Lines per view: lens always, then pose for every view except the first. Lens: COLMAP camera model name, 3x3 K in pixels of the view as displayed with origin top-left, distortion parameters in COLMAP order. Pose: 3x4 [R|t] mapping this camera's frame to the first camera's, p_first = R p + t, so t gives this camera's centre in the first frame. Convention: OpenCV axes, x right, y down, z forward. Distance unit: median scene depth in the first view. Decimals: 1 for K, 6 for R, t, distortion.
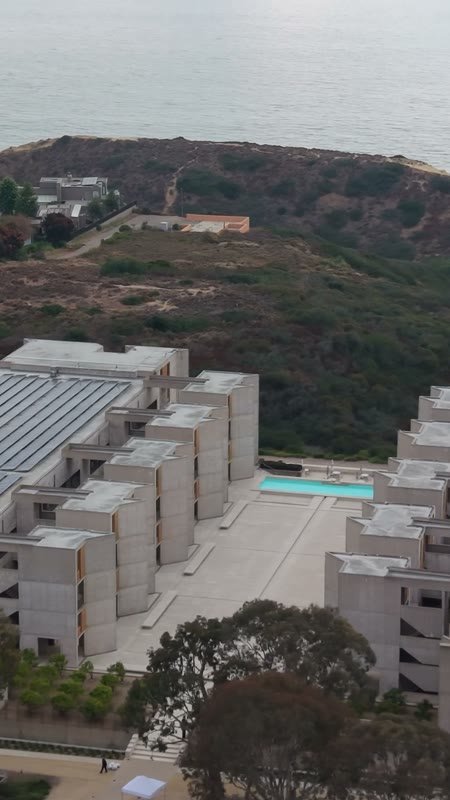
lens RADIAL K [[1998.0, 0, 225.0], [0, 1998.0, 400.0], [0, 0, 1]] dist [0.326075, -2.049202]
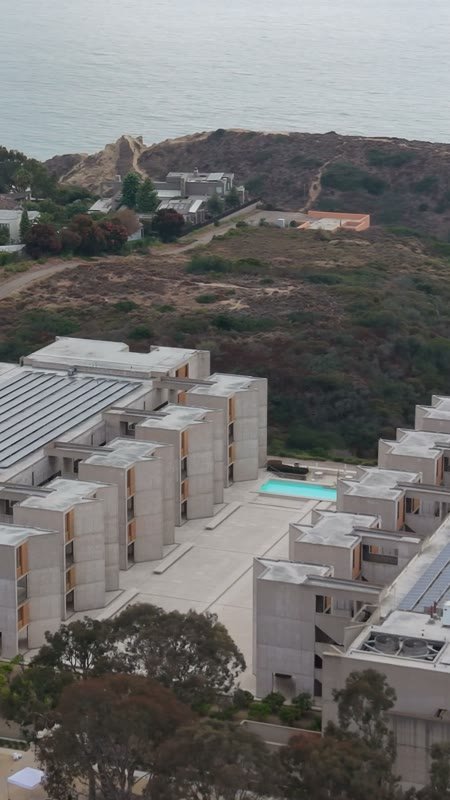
lens RADIAL K [[1998.0, 0, 225.0], [0, 1998.0, 400.0], [0, 0, 1]] dist [0.326075, -2.049202]
pose [[0.993329, 0.030039, -0.111333, 0.087965], [-0.029286, 0.999536, 0.008400, -0.007860], [0.111534, -0.005083, 0.993748, -0.012952]]
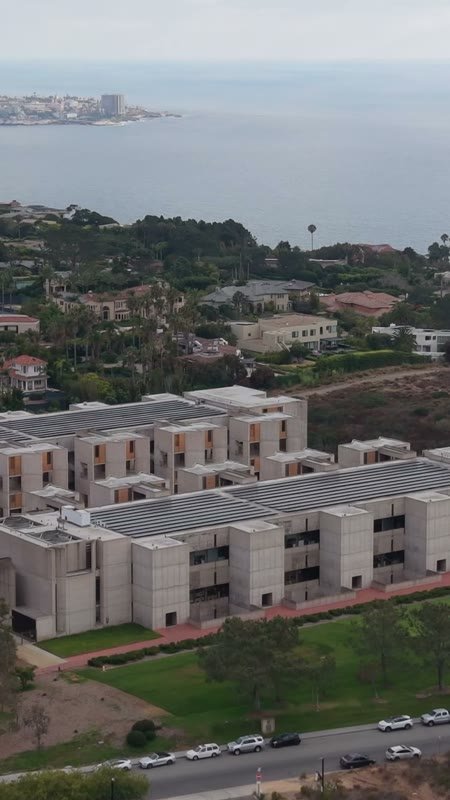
lens RADIAL K [[1998.0, 0, 225.0], [0, 1998.0, 400.0], [0, 0, 1]] dist [0.326075, -2.049202]
pose [[0.762722, 0.106175, -0.637952, 0.702531], [-0.160974, 0.986554, -0.028264, 0.018949], [0.626373, 0.124251, 0.769558, -0.094891]]
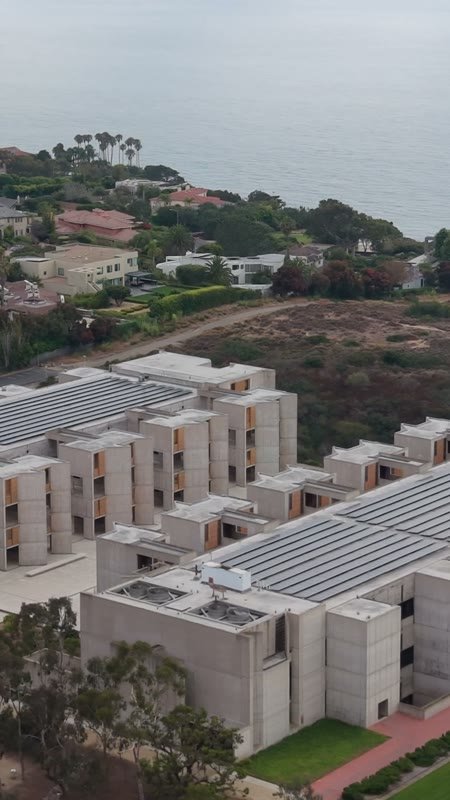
lens RADIAL K [[1998.0, 0, 225.0], [0, 1998.0, 400.0], [0, 0, 1]] dist [0.326075, -2.049202]
pose [[0.912588, 0.089210, -0.399030, 0.349256], [-0.101069, 0.994841, -0.008733, 0.003771], [0.396193, 0.048299, 0.916896, -0.048589]]
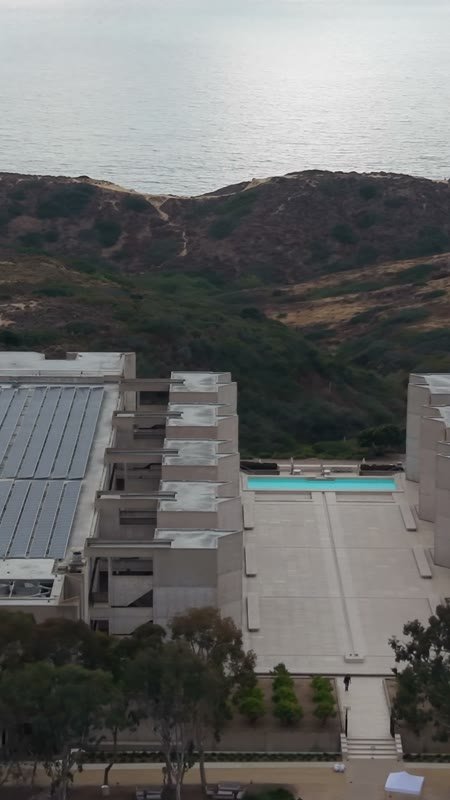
lens RADIAL K [[1998.0, 0, 225.0], [0, 1998.0, 400.0], [0, 0, 1]] dist [0.326075, -2.049202]
pose [[0.970470, -0.055312, 0.234794, -0.171944], [0.059842, 0.998133, -0.012208, 0.009799], [-0.233681, 0.025898, 0.971968, 0.049429]]
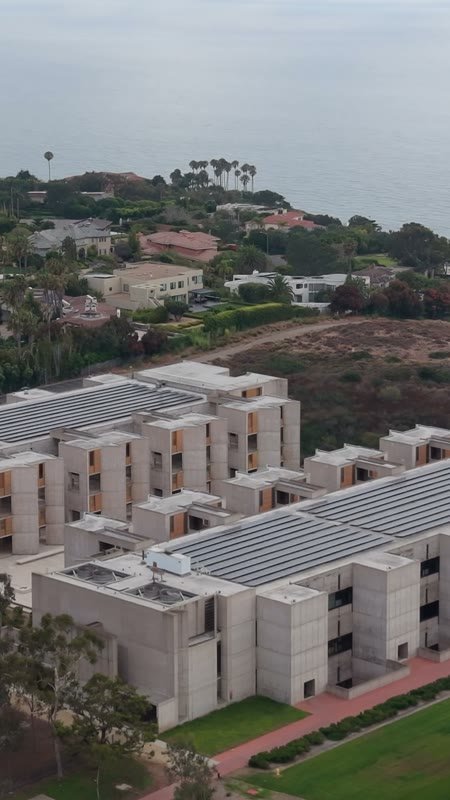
lens RADIAL K [[1998.0, 0, 225.0], [0, 1998.0, 400.0], [0, 0, 1]] dist [0.326075, -2.049202]
pose [[0.875361, 0.098878, -0.473250, 0.435677], [-0.119899, 0.992682, -0.014369, 0.007096], [0.468366, 0.069320, 0.880811, -0.056903]]
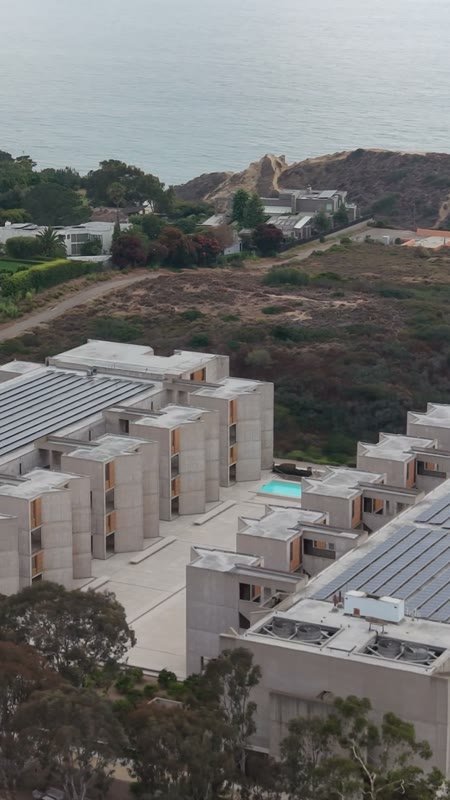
lens RADIAL K [[1998.0, 0, 225.0], [0, 1998.0, 400.0], [0, 0, 1]] dist [0.326075, -2.049202]
pose [[0.975468, 0.054432, -0.213306, 0.174802], [-0.055382, 0.998464, 0.001521, -0.003244], [0.213061, 0.010330, 0.976984, -0.028629]]
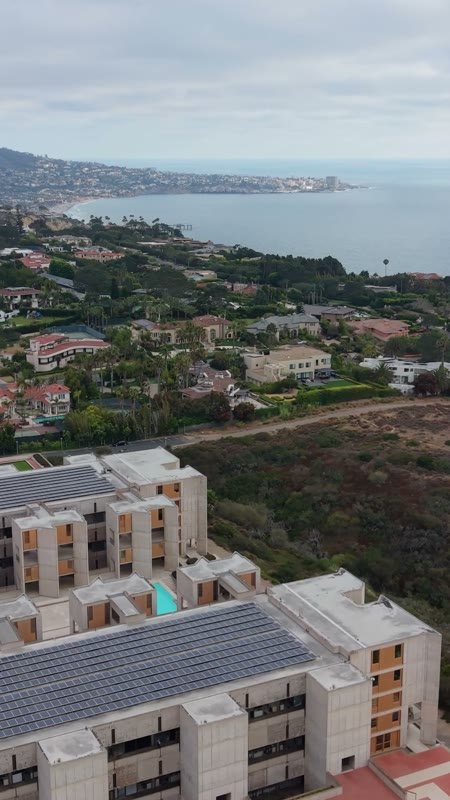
lens RADIAL K [[1003.5, 0, 225.0], [0, 1003.5, 400.0], [0, 0, 1]] dist [0.230322, -0.814236]
pose [[0.642949, 0.175895, -0.745438, 0.425991], [-0.191491, 0.979279, 0.065910, -0.107569], [0.741585, 0.100368, 0.663309, 0.456436]]
